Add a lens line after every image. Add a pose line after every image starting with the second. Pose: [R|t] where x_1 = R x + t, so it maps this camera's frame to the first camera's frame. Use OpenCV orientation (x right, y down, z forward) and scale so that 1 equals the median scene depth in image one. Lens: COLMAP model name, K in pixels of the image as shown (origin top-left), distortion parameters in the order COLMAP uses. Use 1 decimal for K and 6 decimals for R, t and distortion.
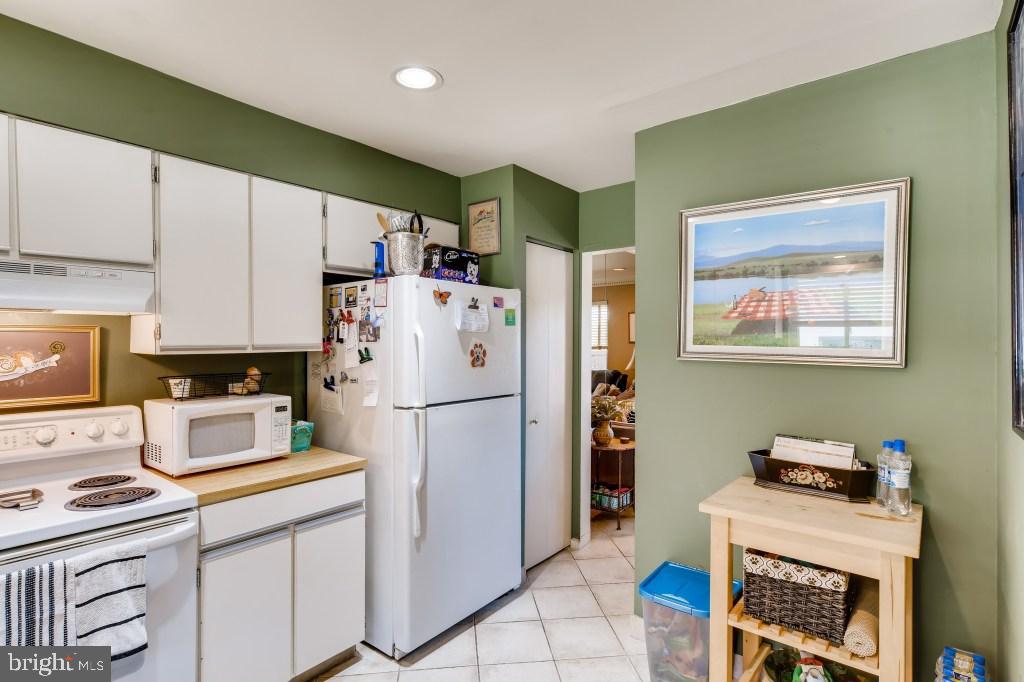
lens RADIAL K [[513.1, 0, 515.5], [0, 513.1, 343.7], [0, 0, 1]] dist [-0.005424, 0.006446]
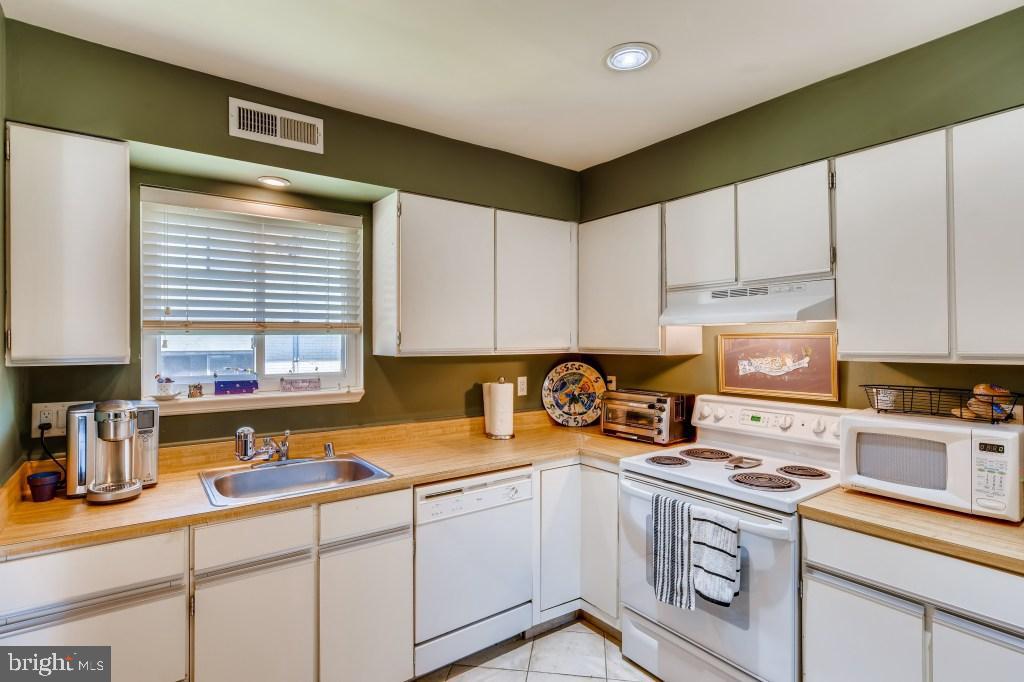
lens RADIAL K [[516.9, 0, 505.5], [0, 516.9, 344.0], [0, 0, 1]] dist [-0.004533, 0.001375]
pose [[-0.267190, 0.010490, -0.963587, 0.380222], [-0.001393, 0.999936, 0.011272, -0.018724], [0.963643, 0.004354, -0.267158, 0.560686]]
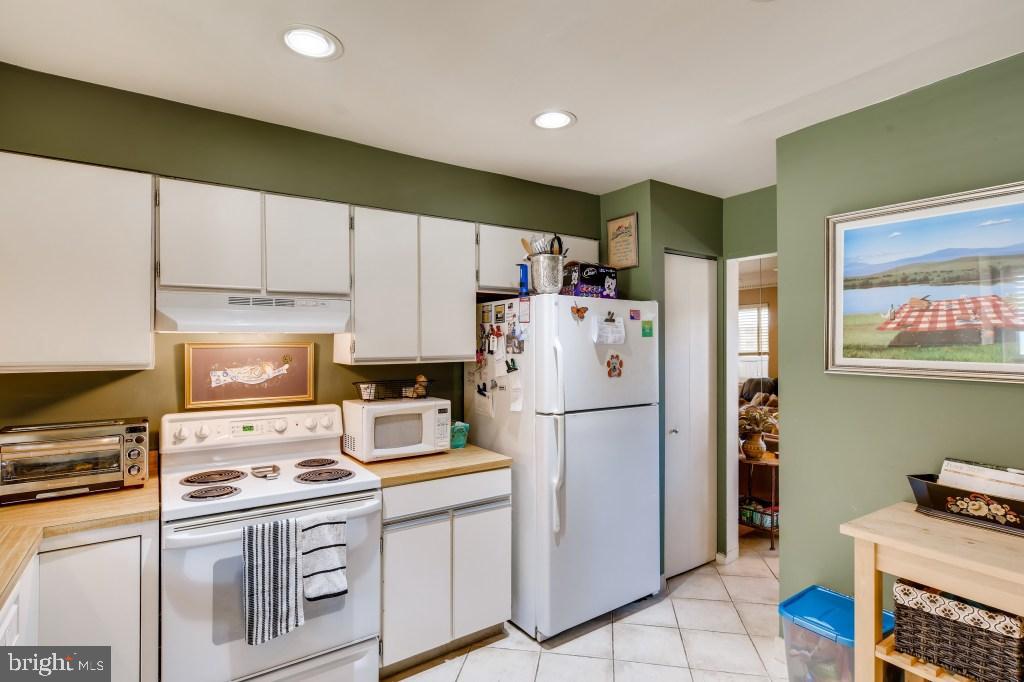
lens RADIAL K [[513.1, 0, 515.5], [0, 513.1, 343.7], [0, 0, 1]] dist [-0.005424, 0.006446]
pose [[0.957792, -0.003648, -0.287437, 0.042951], [0.001286, 0.999964, -0.008407, -0.017577], [0.287458, 0.007682, 0.957763, -0.083051]]
